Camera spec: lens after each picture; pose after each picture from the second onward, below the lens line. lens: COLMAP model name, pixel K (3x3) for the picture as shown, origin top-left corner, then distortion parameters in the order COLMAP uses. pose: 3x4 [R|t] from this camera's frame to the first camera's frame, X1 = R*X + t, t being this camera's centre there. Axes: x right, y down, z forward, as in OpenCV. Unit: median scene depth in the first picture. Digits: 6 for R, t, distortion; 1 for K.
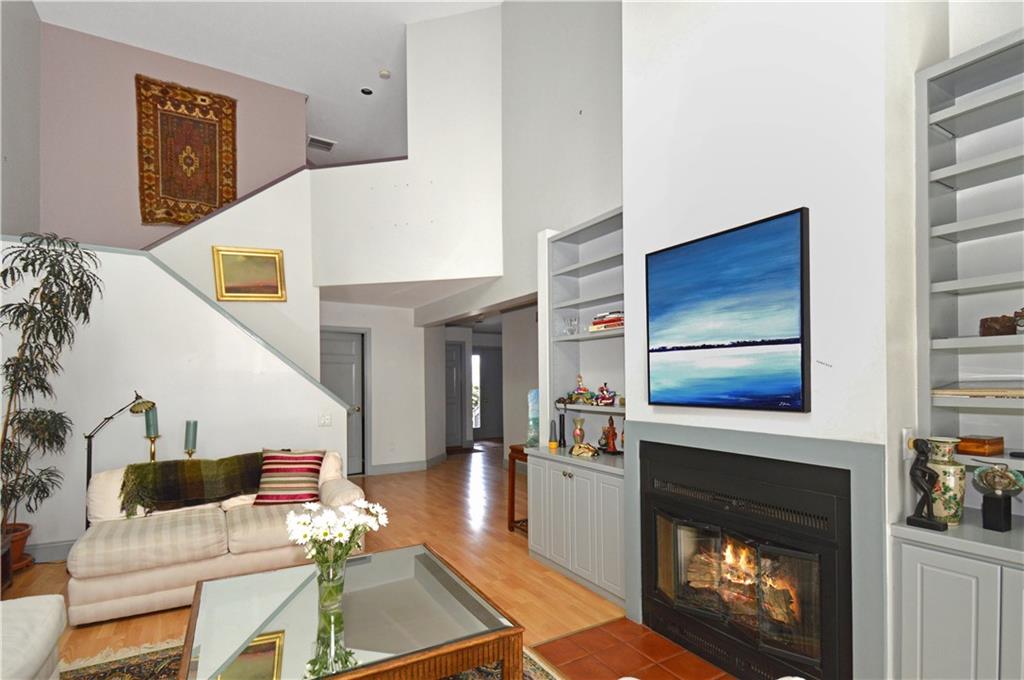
lens RADIAL K [[491.9, 0, 509.9], [0, 491.9, 376.0], [0, 0, 1]] dist [0.029688, -0.023153]
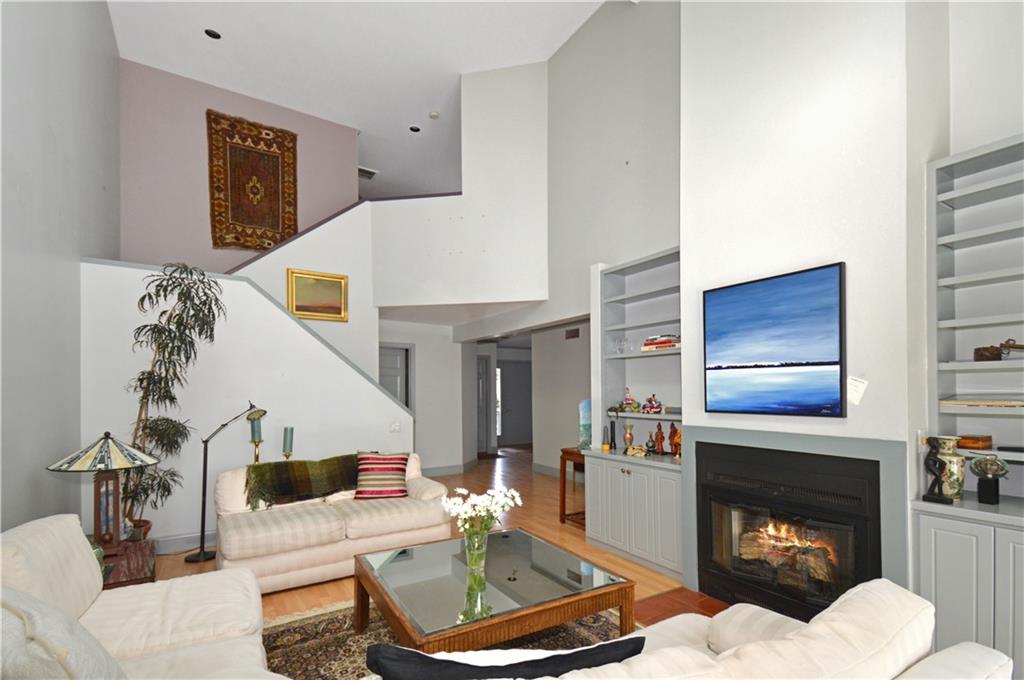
lens RADIAL K [[479.1, 0, 517.9], [0, 479.1, 383.1], [0, 0, 1]] dist [0.054855, -0.033837]
pose [[0.999164, 0.002286, 0.040812, -0.180116], [-0.001983, 0.999970, -0.007445, -0.003954], [-0.040828, 0.007358, 0.999139, -0.145507]]
